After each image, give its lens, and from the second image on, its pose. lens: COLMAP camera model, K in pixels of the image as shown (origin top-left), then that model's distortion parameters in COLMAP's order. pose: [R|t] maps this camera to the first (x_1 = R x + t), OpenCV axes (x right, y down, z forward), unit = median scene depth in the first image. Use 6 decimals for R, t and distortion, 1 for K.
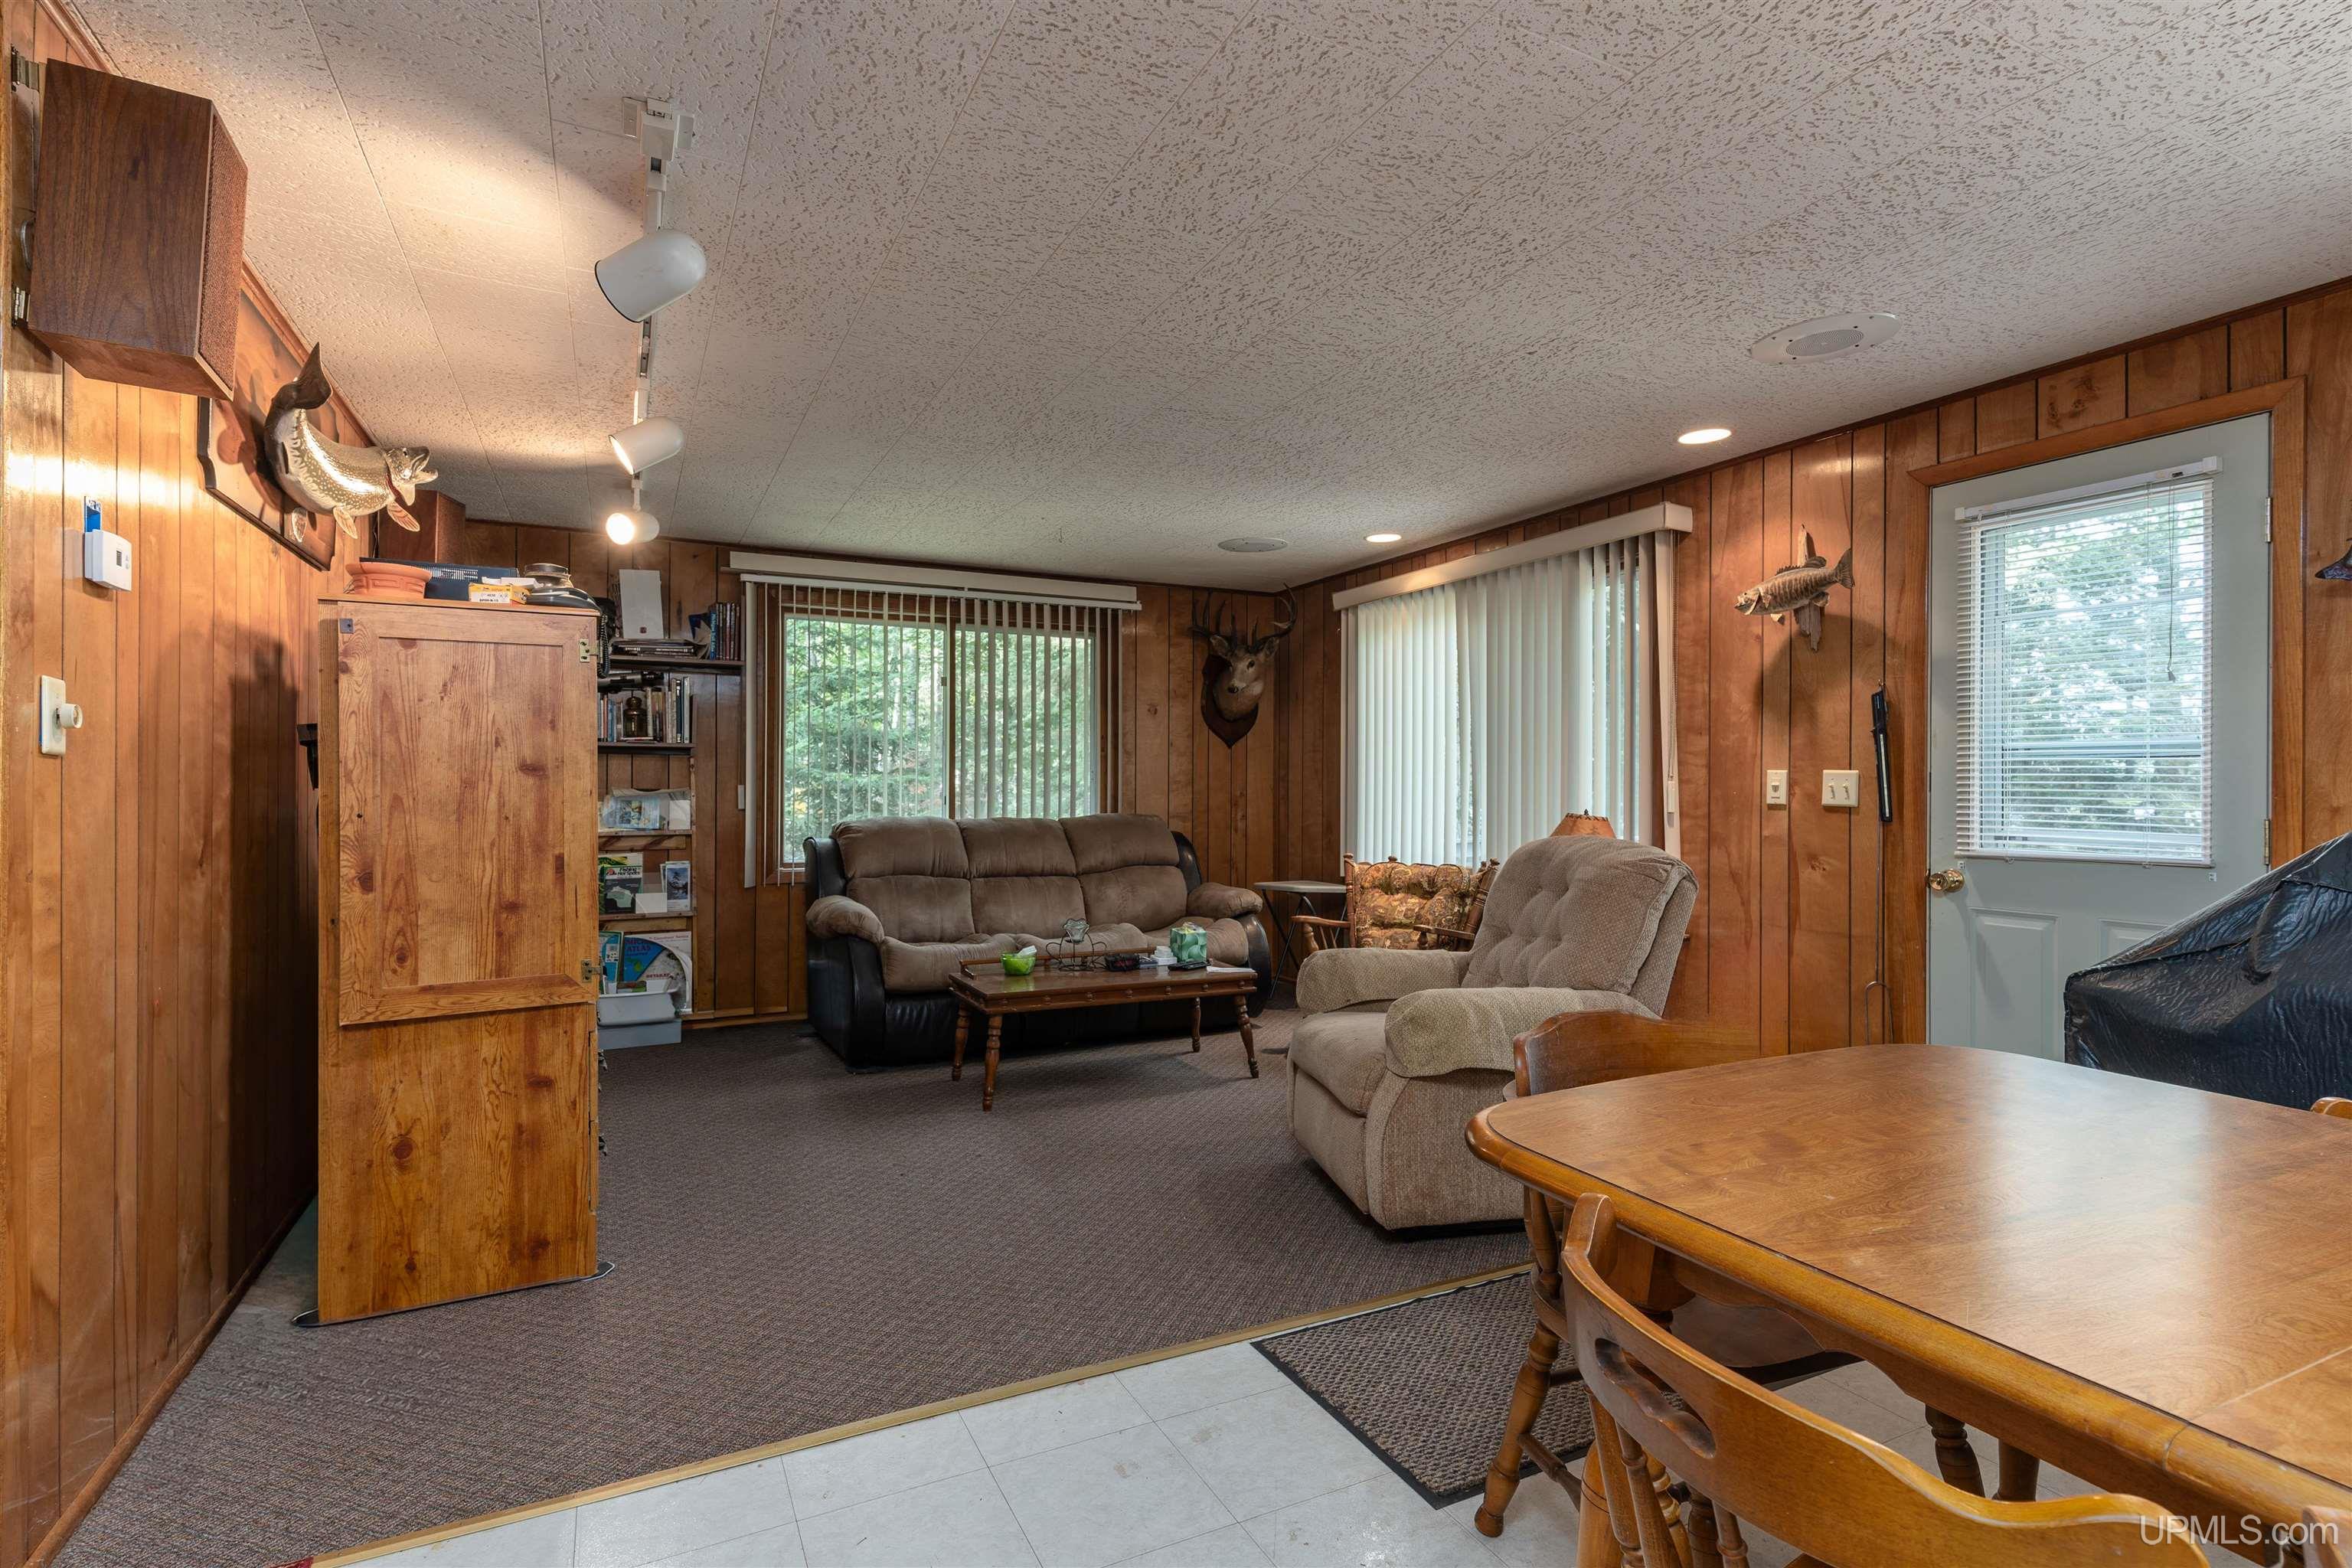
lens RADIAL K [[1125.7, 0, 1159.7], [0, 1125.7, 786.4], [0, 0, 1]] dist [-0.000206, 0.000595]
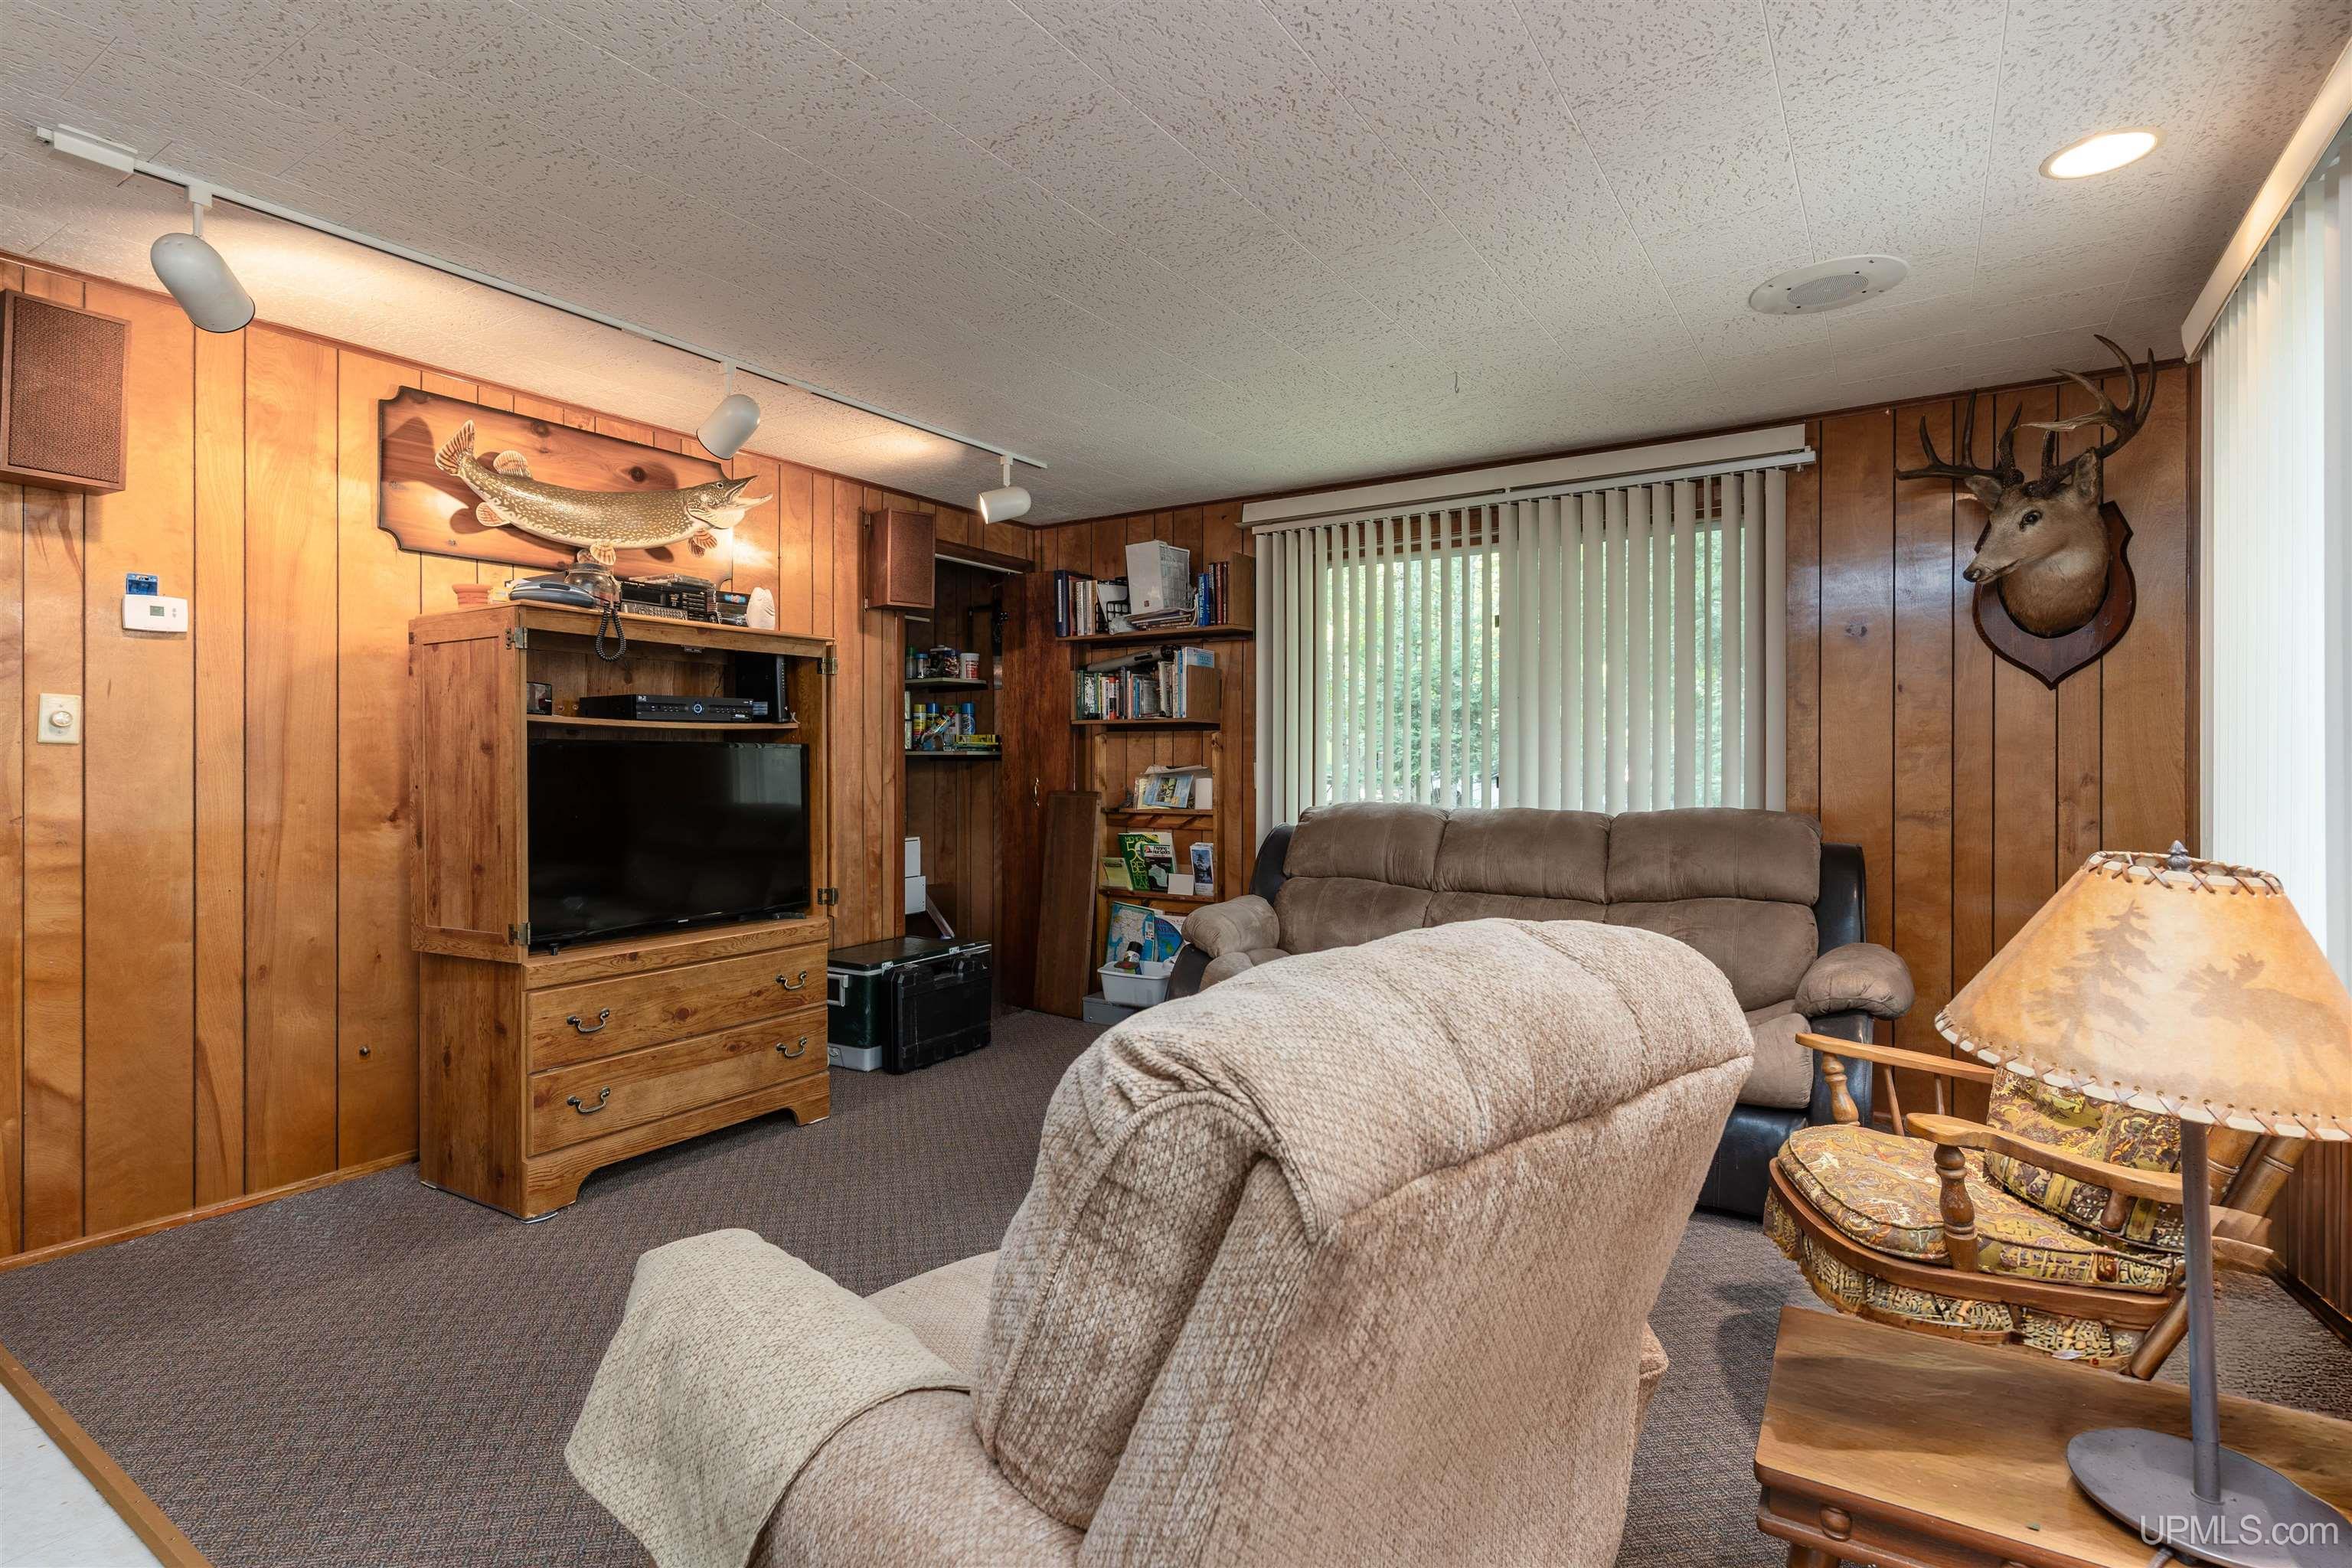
lens RADIAL K [[1125.7, 0, 1176.7], [0, 1125.7, 768.4], [0, 0, 1]] dist [-0.000206, 0.000595]
pose [[0.518773, 0.002323, -0.854909, 0.370957], [0.000356, 0.999996, 0.002933, 0.000912], [0.854912, -0.001826, 0.518770, 0.491663]]
